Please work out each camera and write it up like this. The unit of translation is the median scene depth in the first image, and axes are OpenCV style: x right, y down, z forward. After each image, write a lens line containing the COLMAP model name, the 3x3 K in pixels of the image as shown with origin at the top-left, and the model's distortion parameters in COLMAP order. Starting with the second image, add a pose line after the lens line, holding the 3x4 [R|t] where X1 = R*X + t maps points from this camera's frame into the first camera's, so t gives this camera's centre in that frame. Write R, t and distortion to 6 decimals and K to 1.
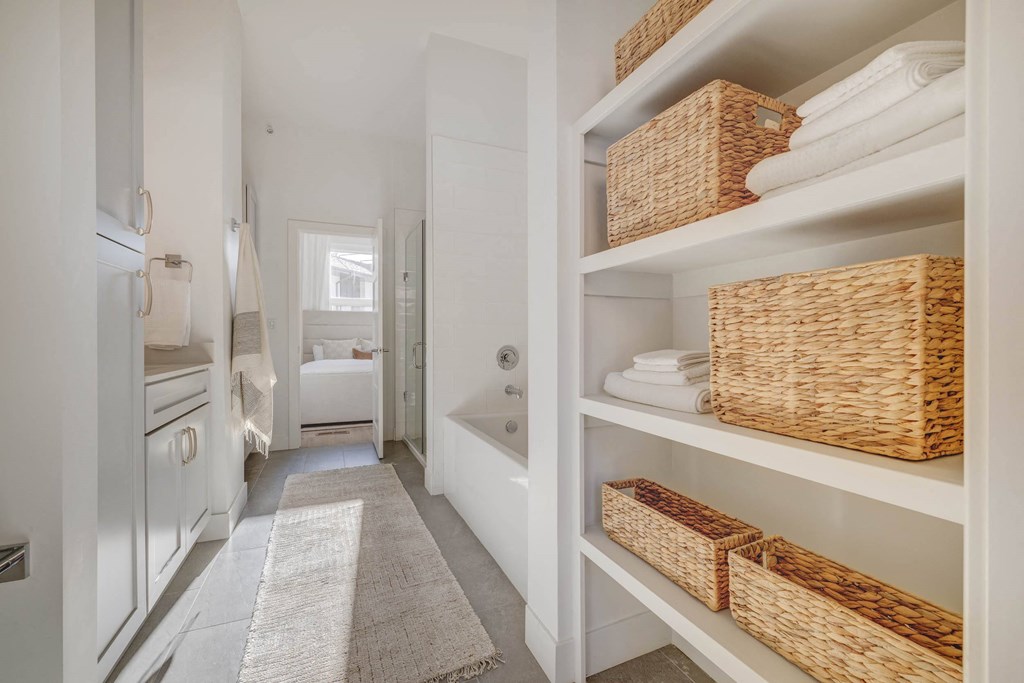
lens RADIAL K [[425.7, 0, 512.0], [0, 425.7, 341.5], [0, 0, 1]] dist [0.001706, 0.000416]
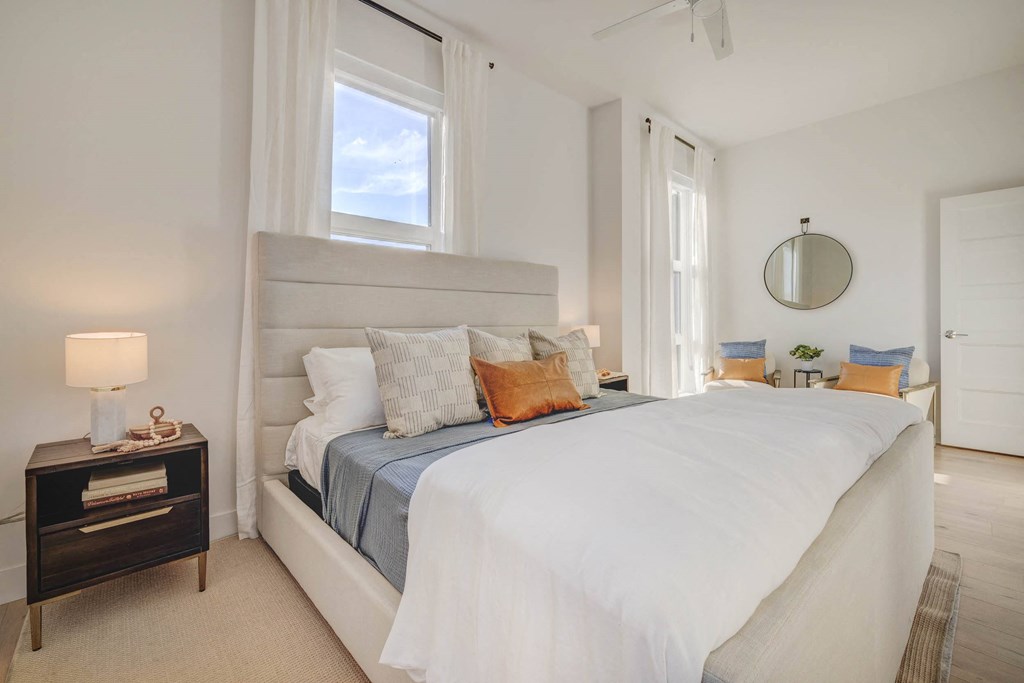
lens RADIAL K [[431.1, 0, 511.9], [0, 431.1, 327.6], [0, 0, 1]] dist [-0.000505, -0.000284]
pose [[0.945640, -0.007457, 0.325129, -0.965872], [0.006885, 0.999972, 0.002909, -0.012471], [-0.325141, -0.000512, 0.945665, 1.509226]]
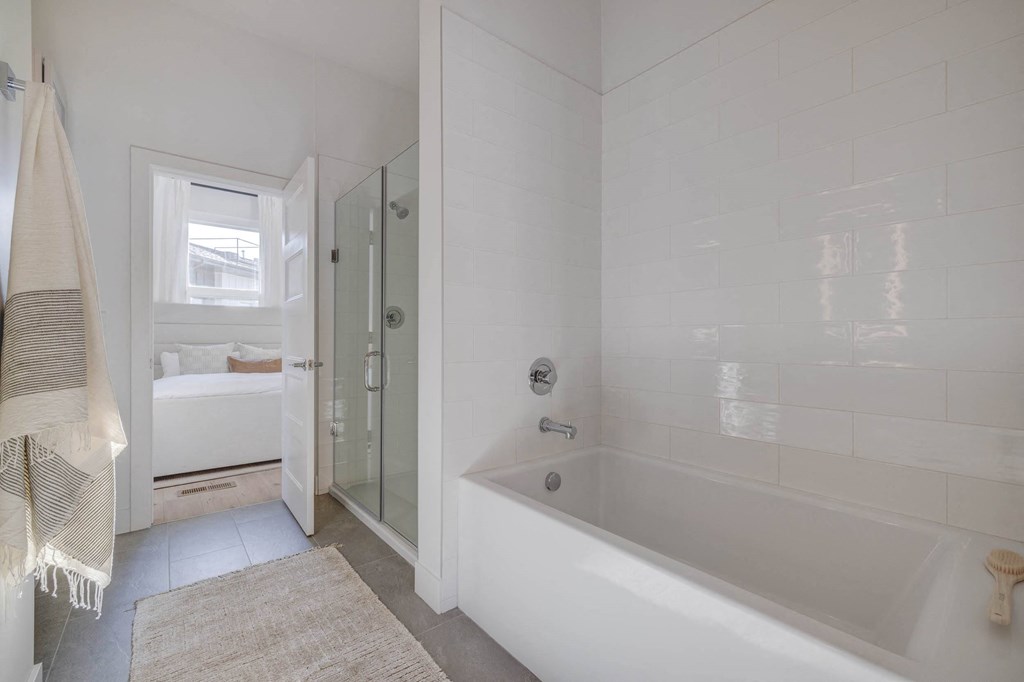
lens RADIAL K [[425.7, 0, 512.0], [0, 425.7, 341.0], [0, 0, 1]] dist [0.001706, 0.000416]
pose [[0.961278, 0.001197, 0.275578, -0.237114], [0.000368, 0.999984, -0.005628, -0.012957], [-0.275581, 0.005511, 0.961262, 0.375829]]
